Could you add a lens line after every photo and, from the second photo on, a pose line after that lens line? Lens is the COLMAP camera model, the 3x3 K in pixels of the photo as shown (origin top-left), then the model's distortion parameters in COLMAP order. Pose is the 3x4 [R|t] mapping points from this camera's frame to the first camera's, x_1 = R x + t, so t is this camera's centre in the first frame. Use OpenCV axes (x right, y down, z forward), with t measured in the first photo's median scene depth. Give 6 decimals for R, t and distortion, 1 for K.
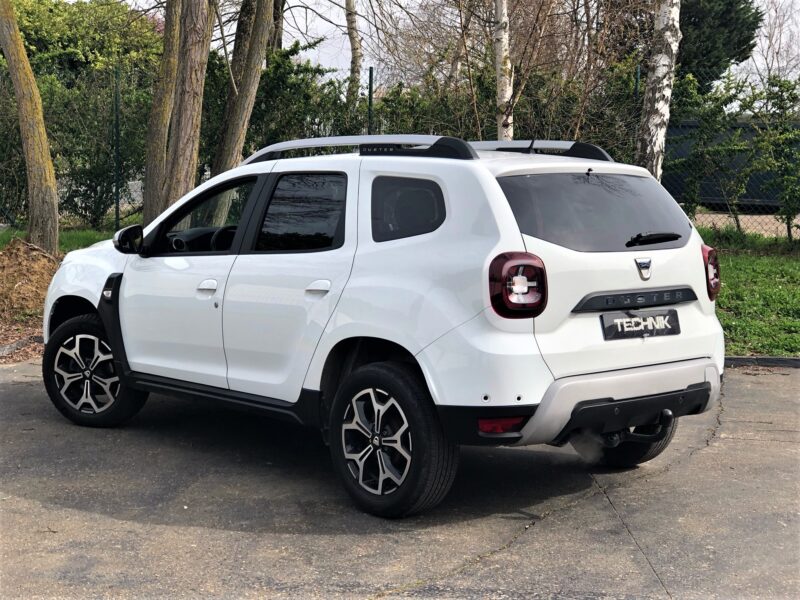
lens RADIAL K [[1289.3, 0, 400.0], [0, 1289.3, 300.0], [0, 0, 1]] dist [0.098356, 0.071807]
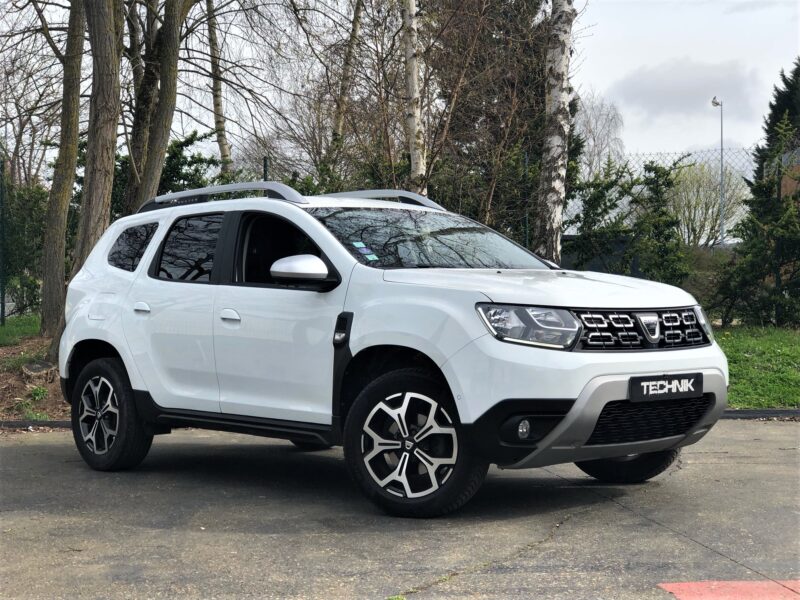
lens RADIAL K [[1289.3, 0, 400.0], [0, 1289.3, 300.0], [0, 0, 1]] dist [0.098356, 0.071807]
pose [[0.990491, -0.025868, 0.135121, -0.065783], [0.039901, 0.993963, -0.102199, 0.043124], [-0.131661, 0.106619, 0.985544, 0.006041]]
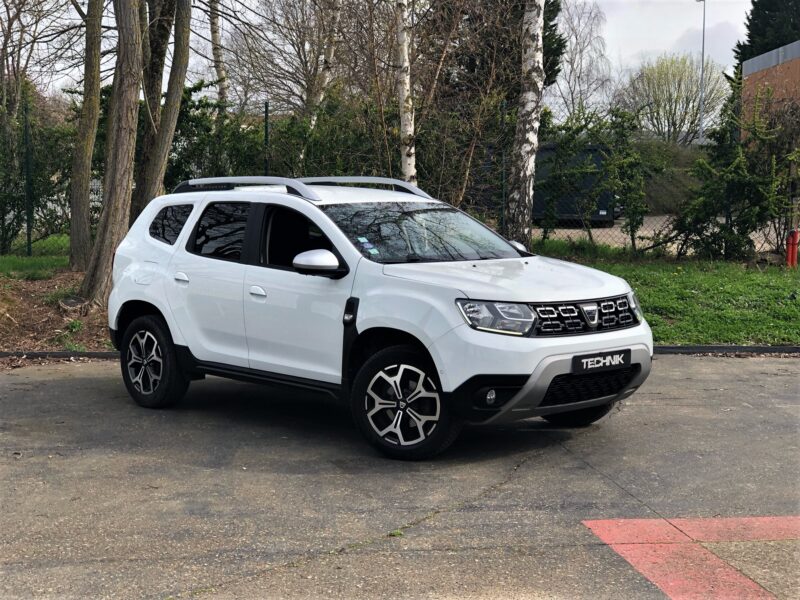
lens RADIAL K [[1289.3, 0, 400.0], [0, 1289.3, 300.0], [0, 0, 1]] dist [0.098356, 0.071807]
pose [[0.988626, -0.030381, 0.147293, -0.088640], [0.032578, 0.999391, -0.012527, 0.007468], [-0.146823, 0.017183, 0.989014, -0.121966]]
